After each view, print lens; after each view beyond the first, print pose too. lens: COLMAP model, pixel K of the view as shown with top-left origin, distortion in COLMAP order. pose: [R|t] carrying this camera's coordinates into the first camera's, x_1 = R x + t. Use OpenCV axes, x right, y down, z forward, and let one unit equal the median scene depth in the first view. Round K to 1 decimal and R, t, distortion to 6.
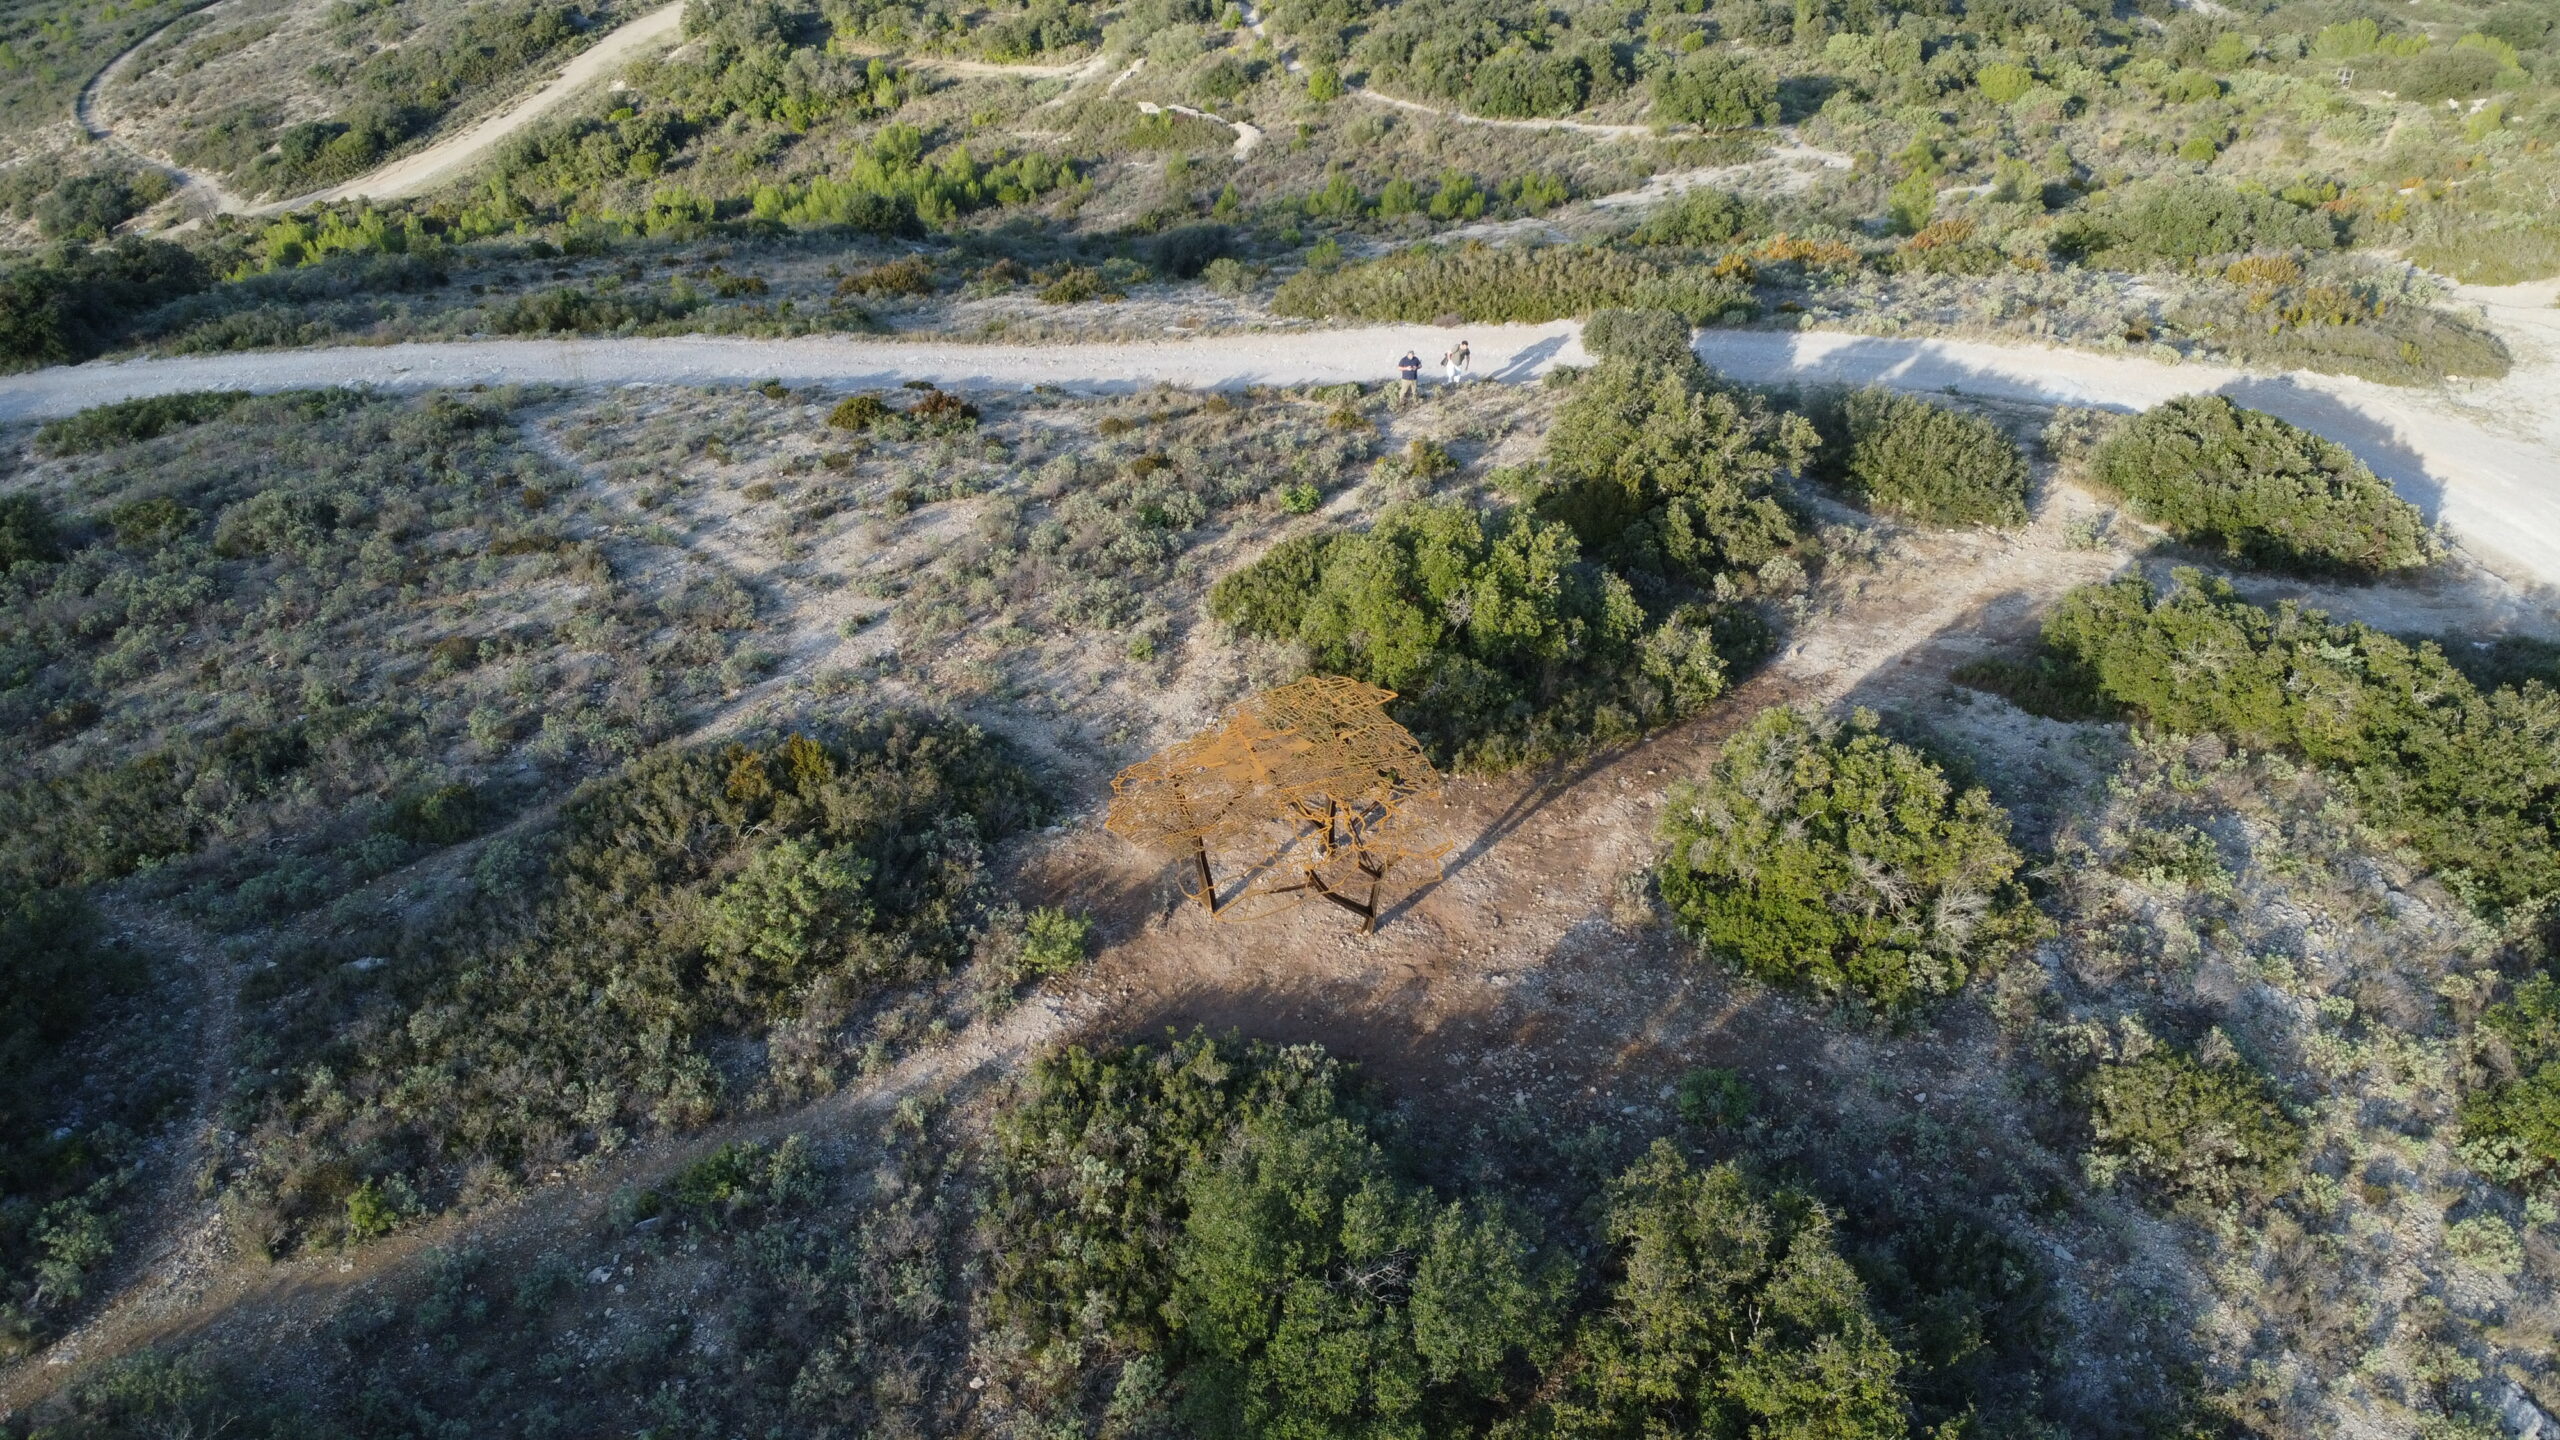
lens RADIAL K [[1858.6, 0, 1275.2], [0, 1858.6, 717.8], [0, 0, 1]] dist [-0.030555, -0.002876]
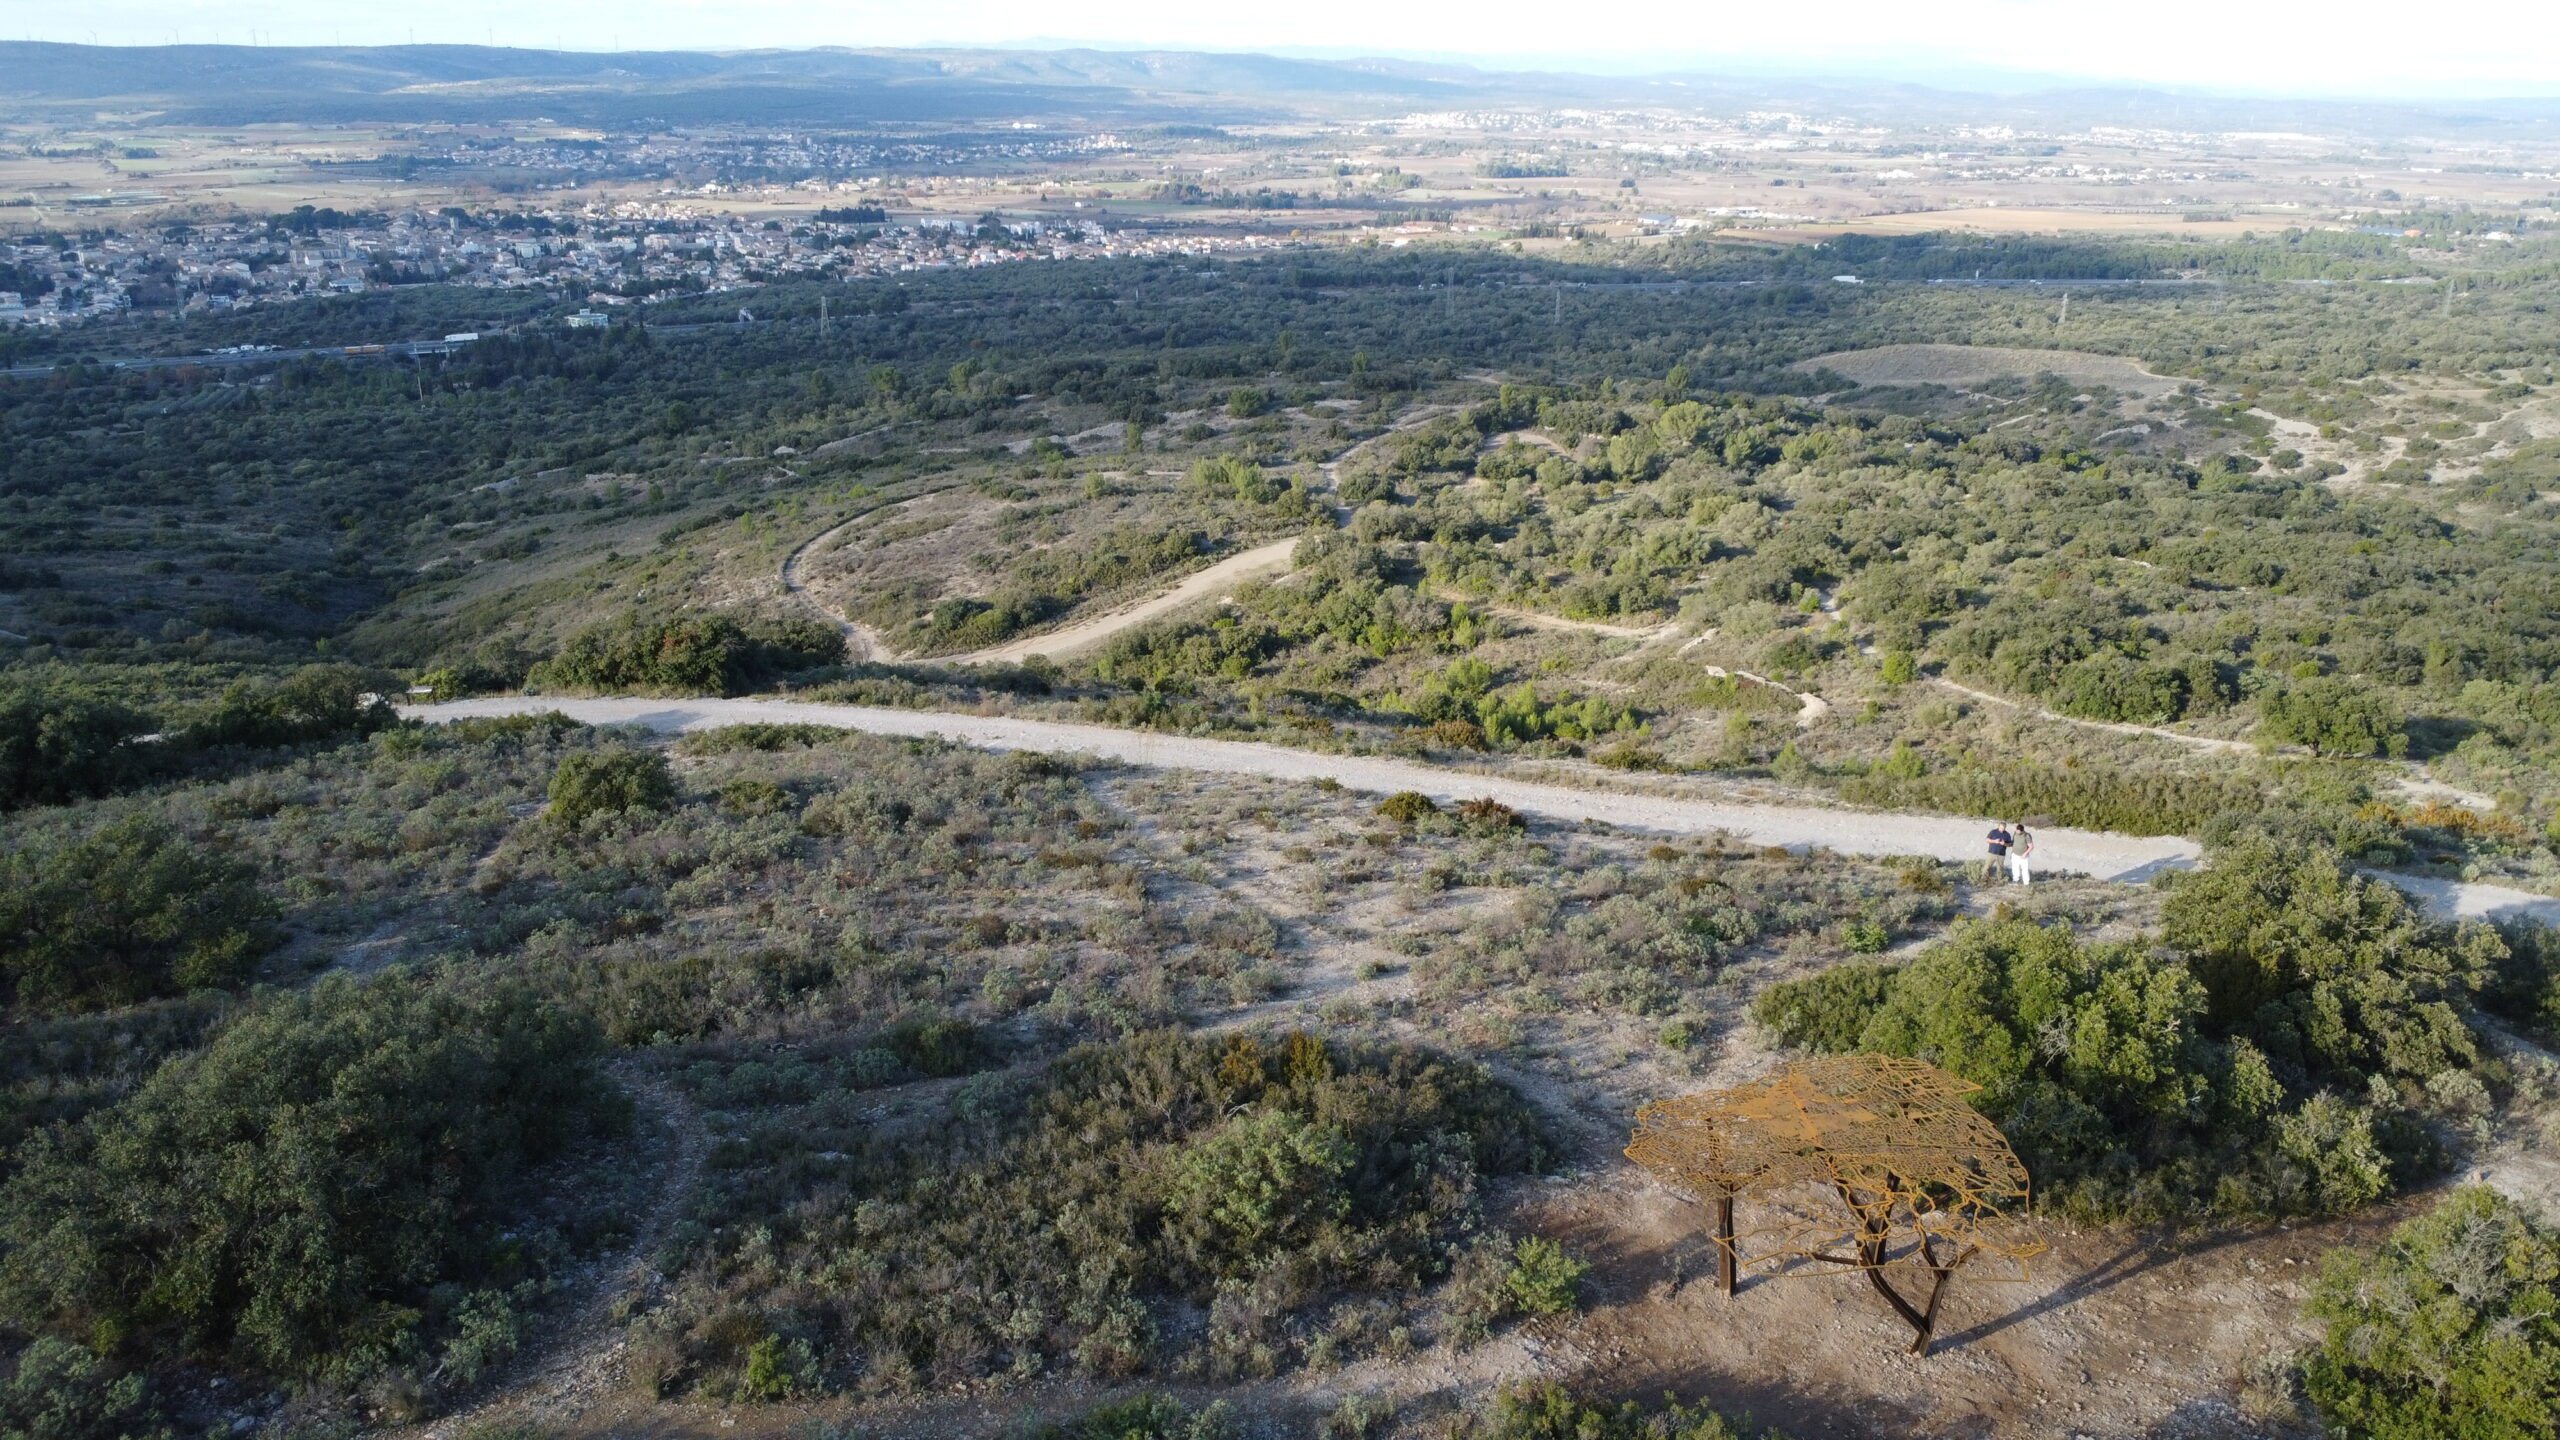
lens RADIAL K [[1858.6, 0, 1273.7], [0, 1858.6, 717.2], [0, 0, 1]] dist [-0.030555, -0.002876]
pose [[0.950051, 0.121754, -0.287366, -0.015853], [-0.202500, 0.941113, -0.270738, 0.095079], [0.237481, 0.315407, 0.918761, 0.065478]]
